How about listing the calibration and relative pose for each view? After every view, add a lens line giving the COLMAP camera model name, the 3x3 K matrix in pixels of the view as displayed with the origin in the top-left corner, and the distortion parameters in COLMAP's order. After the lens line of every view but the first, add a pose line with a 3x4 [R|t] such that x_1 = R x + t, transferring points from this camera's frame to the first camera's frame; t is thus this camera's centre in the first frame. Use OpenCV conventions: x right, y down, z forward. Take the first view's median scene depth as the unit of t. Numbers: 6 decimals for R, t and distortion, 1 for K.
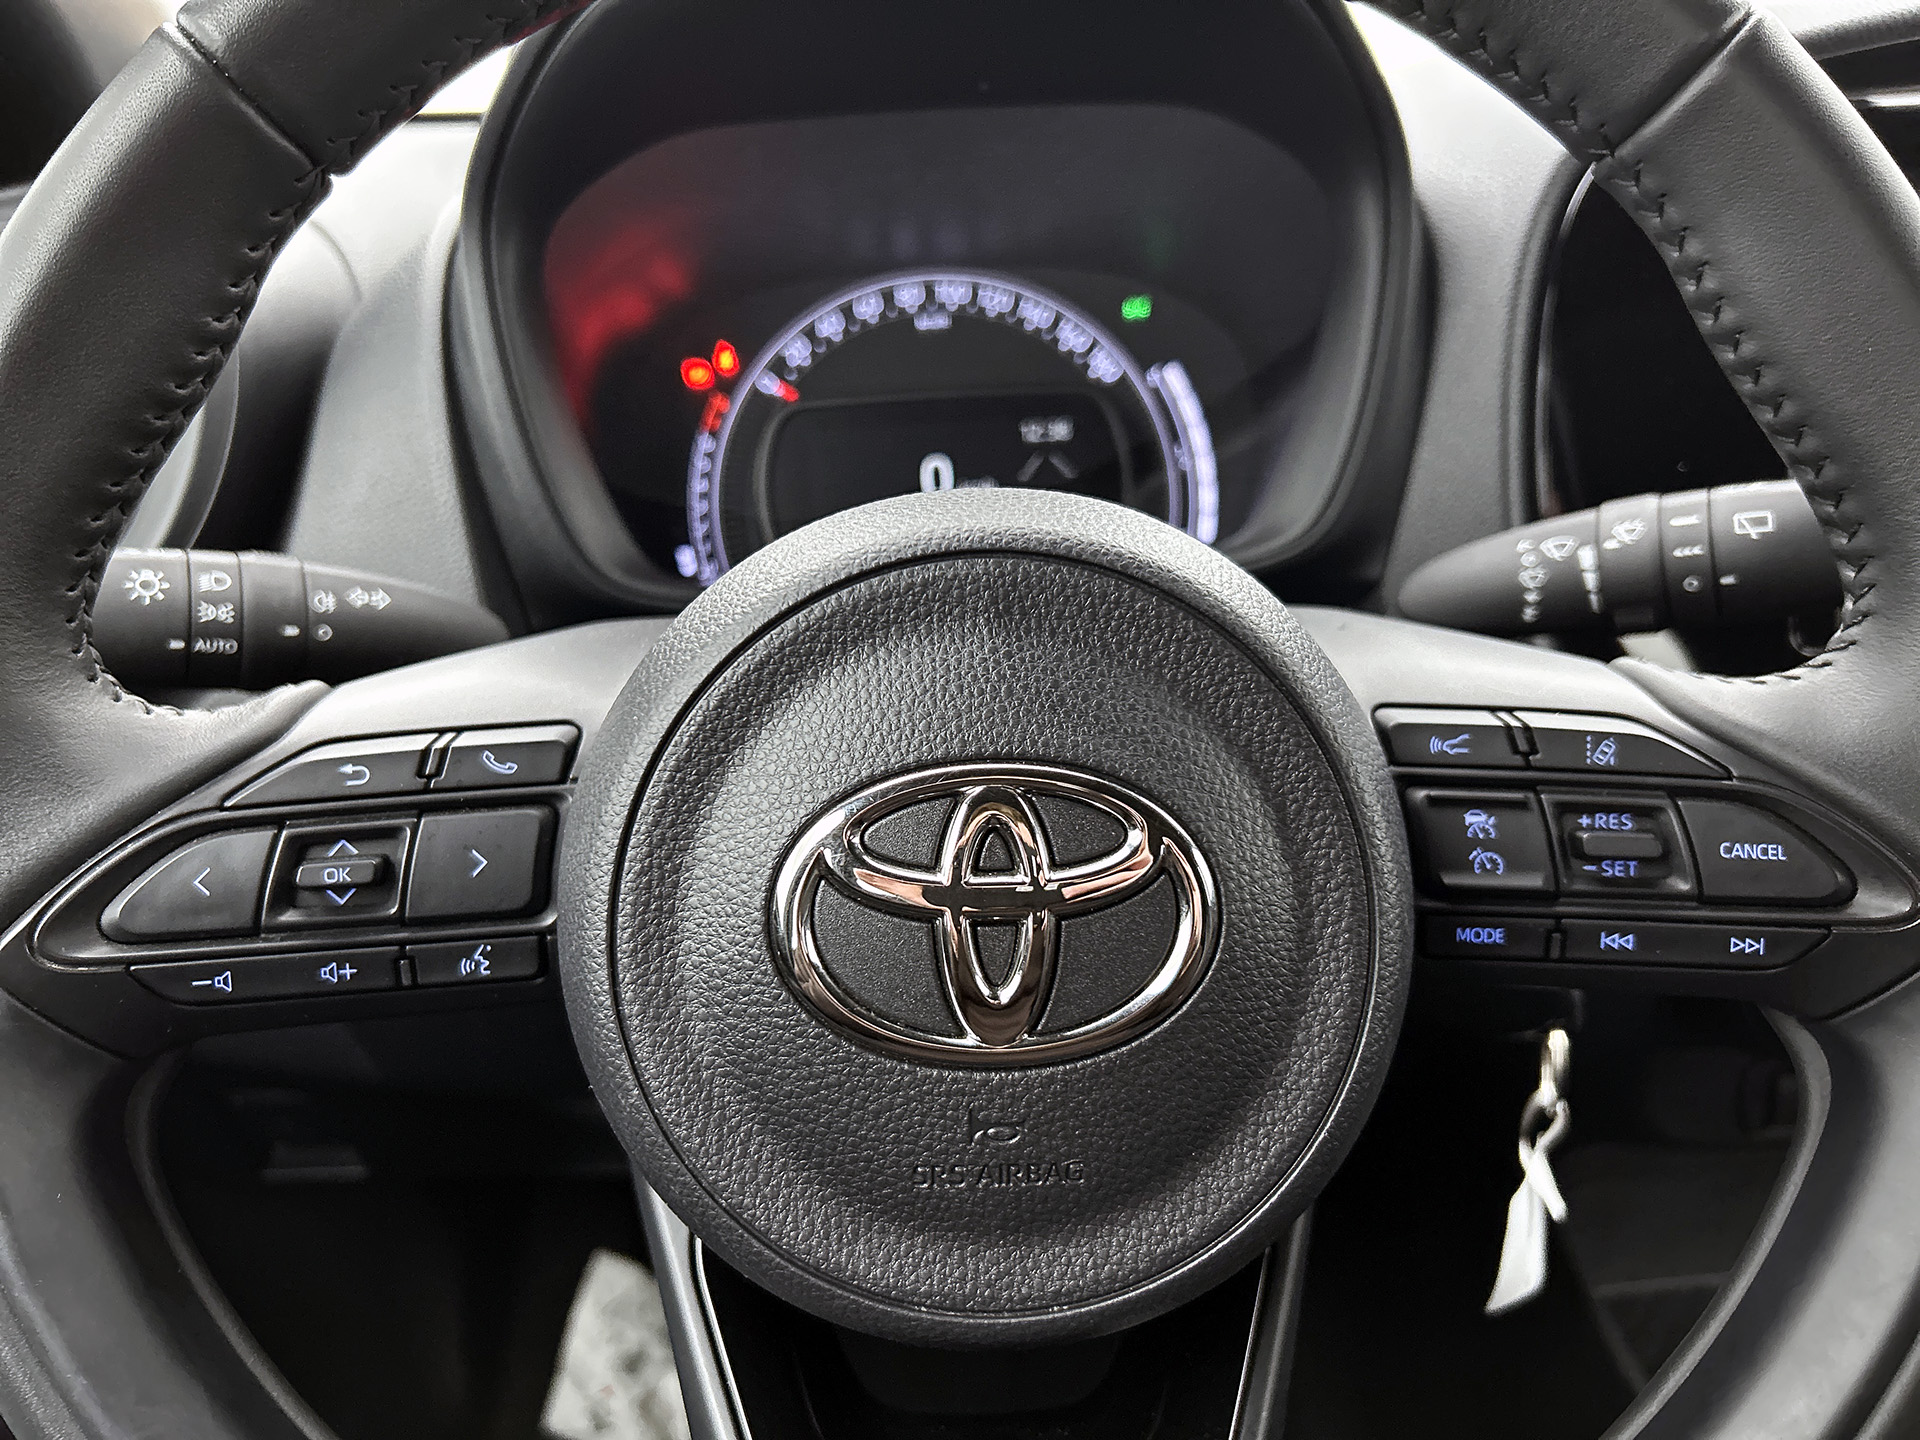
lens RADIAL K [[1462.7, 0, 981.3], [0, 1462.7, 728.0], [0, 0, 1]] dist [0.056044, -0.043502]
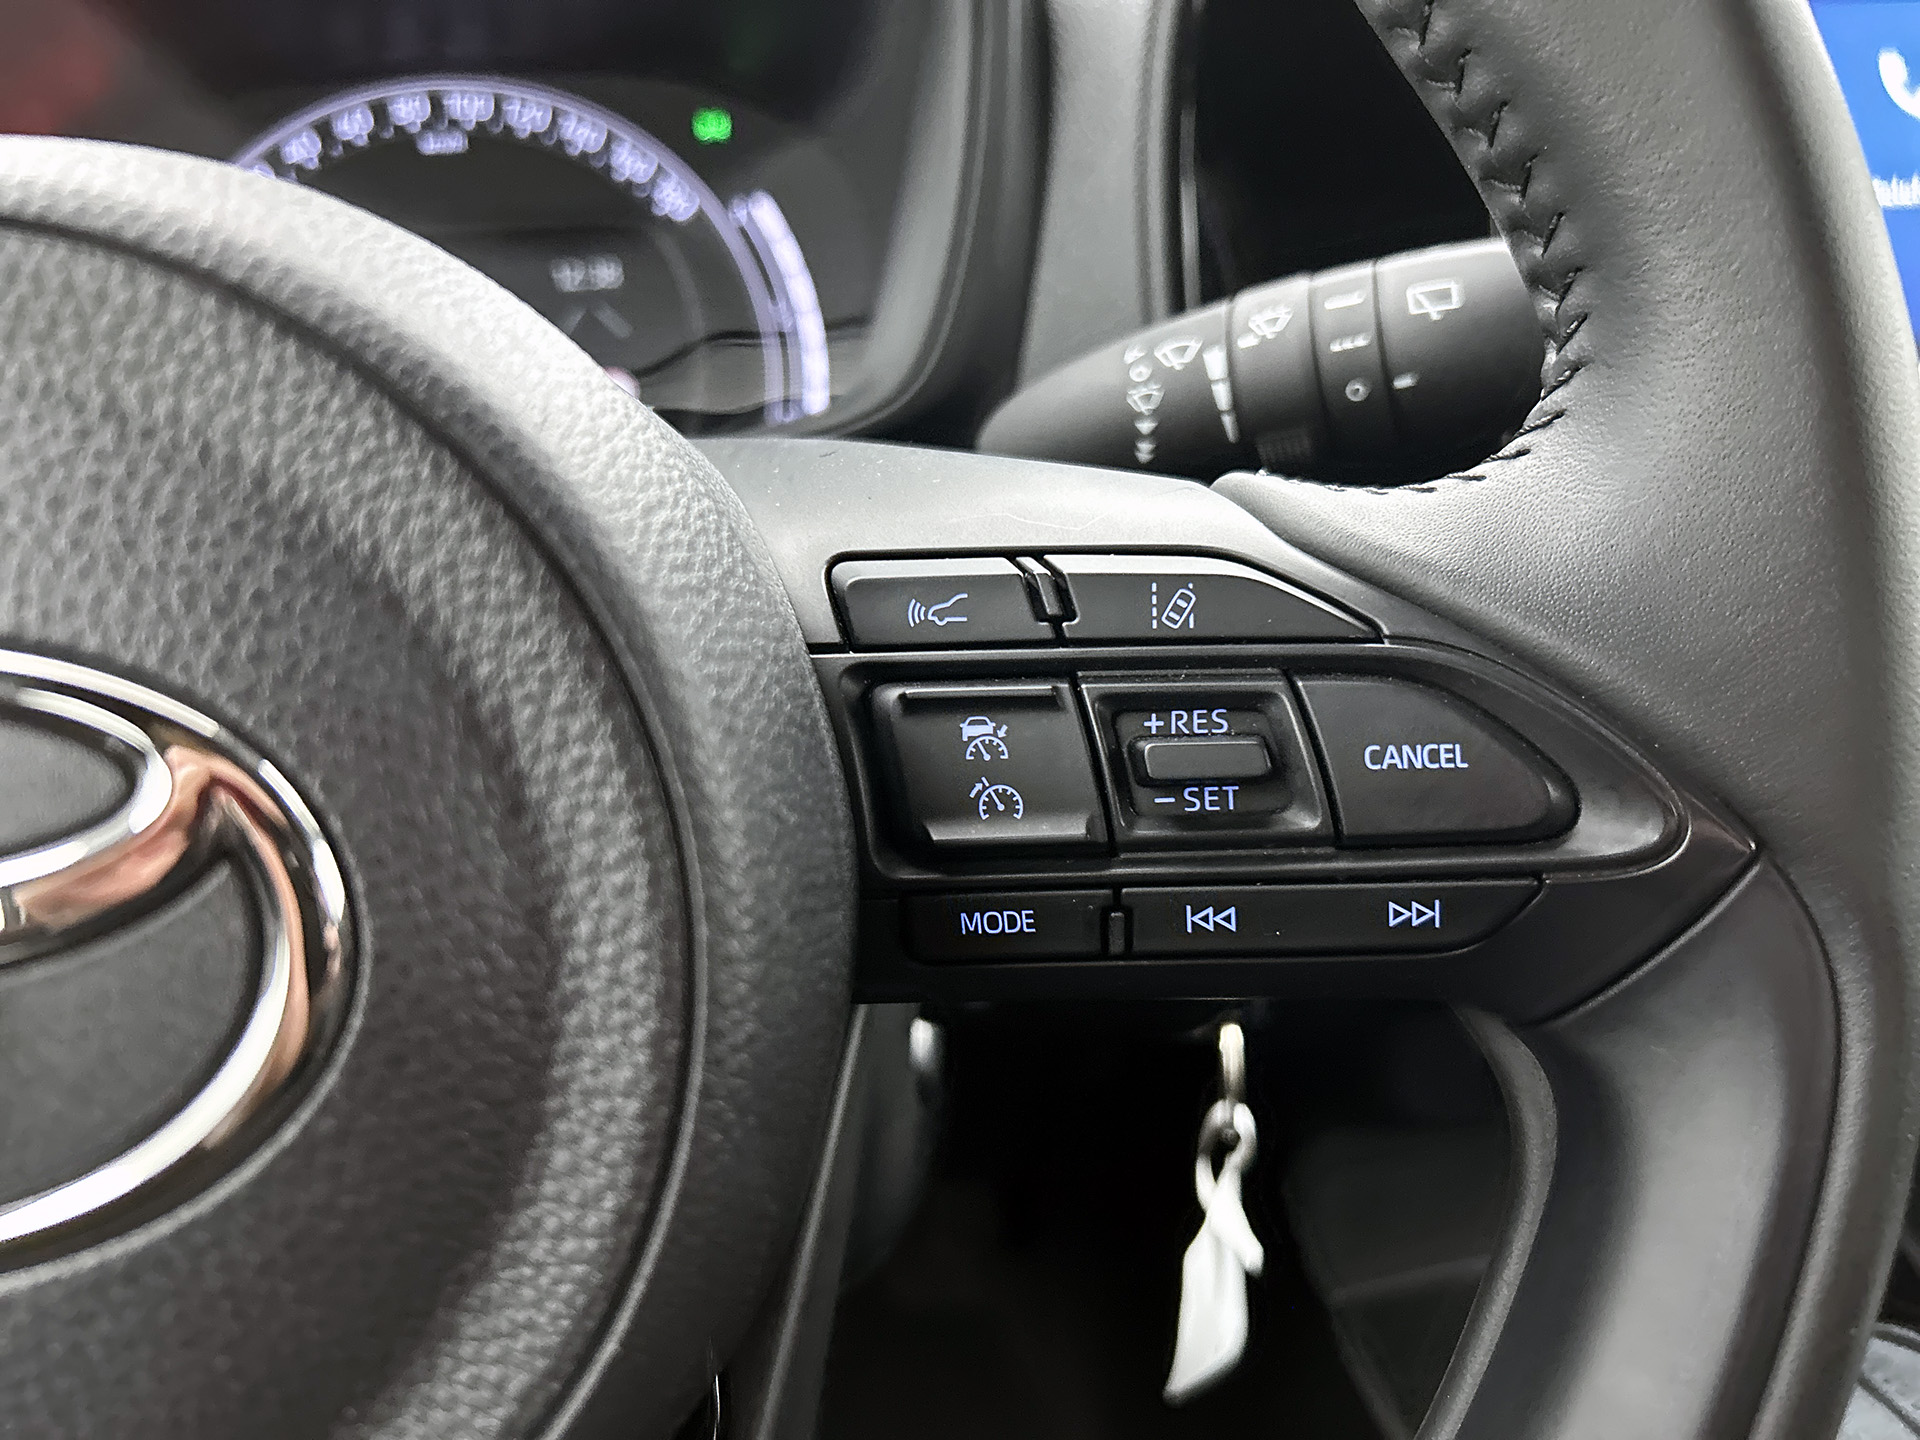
lens RADIAL K [[1431.2, 0, 960.0], [0, 1431.2, 720.0], [0, 0, 1]] dist [0.058919, -0.088698]
pose [[0.993330, -0.048822, 0.104460, 0.267766], [0.047755, 0.998778, 0.012700, 0.050041], [-0.104952, -0.007627, 0.994448, 0.422725]]
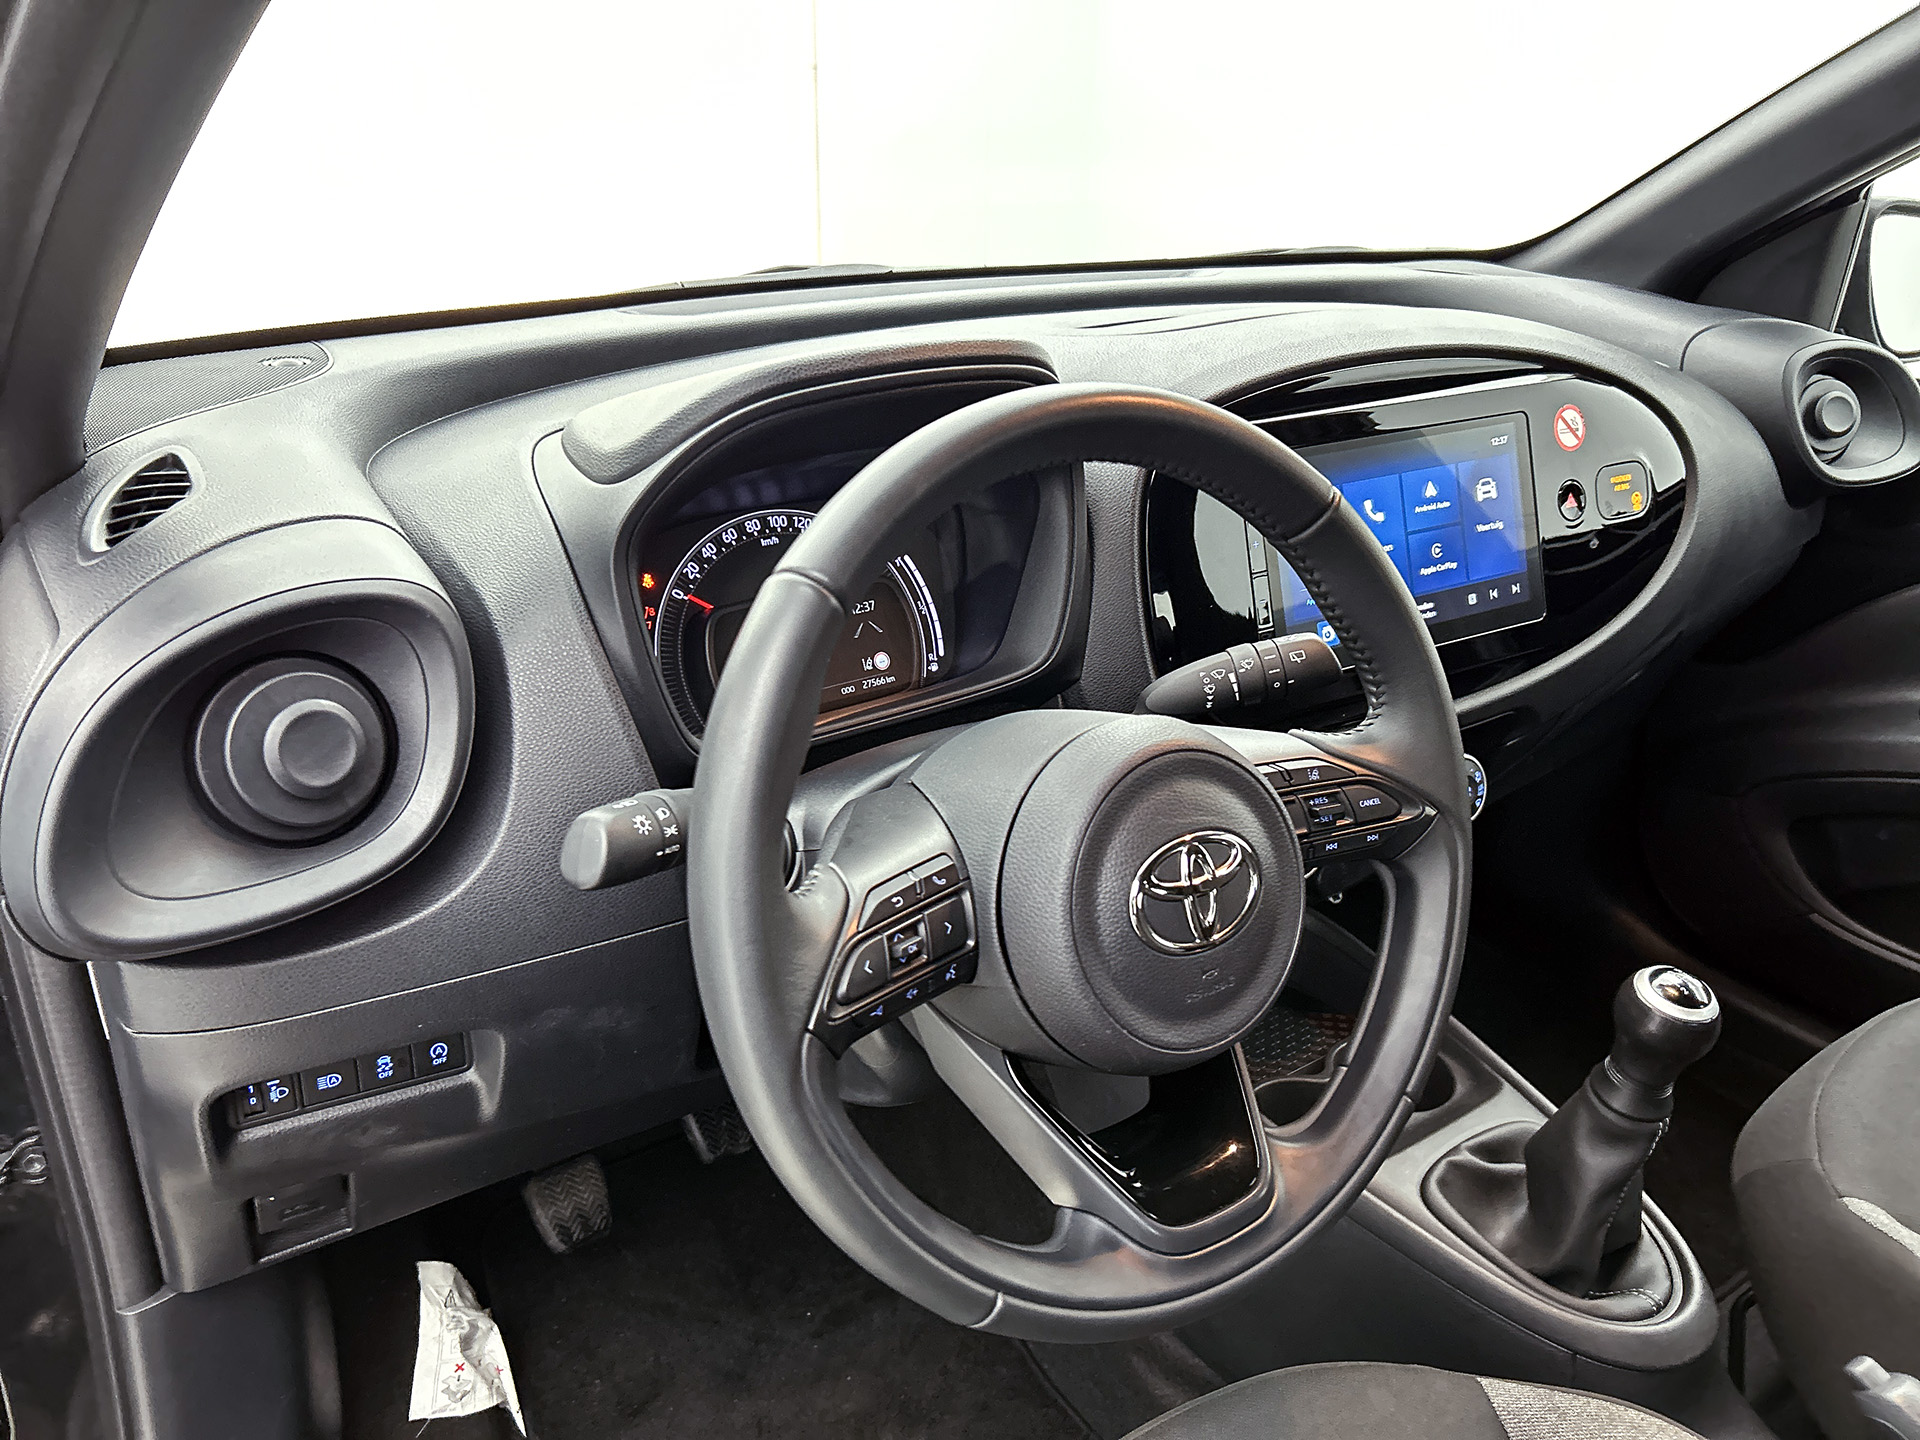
lens RADIAL K [[1431.2, 0, 960.0], [0, 1431.2, 720.0], [0, 0, 1]] dist [0.058919, -0.088698]
pose [[0.823418, -0.165141, 0.542874, -1.358102], [0.142777, 0.986231, 0.083450, -0.357863], [-0.549180, 0.008796, 0.835658, -0.690925]]
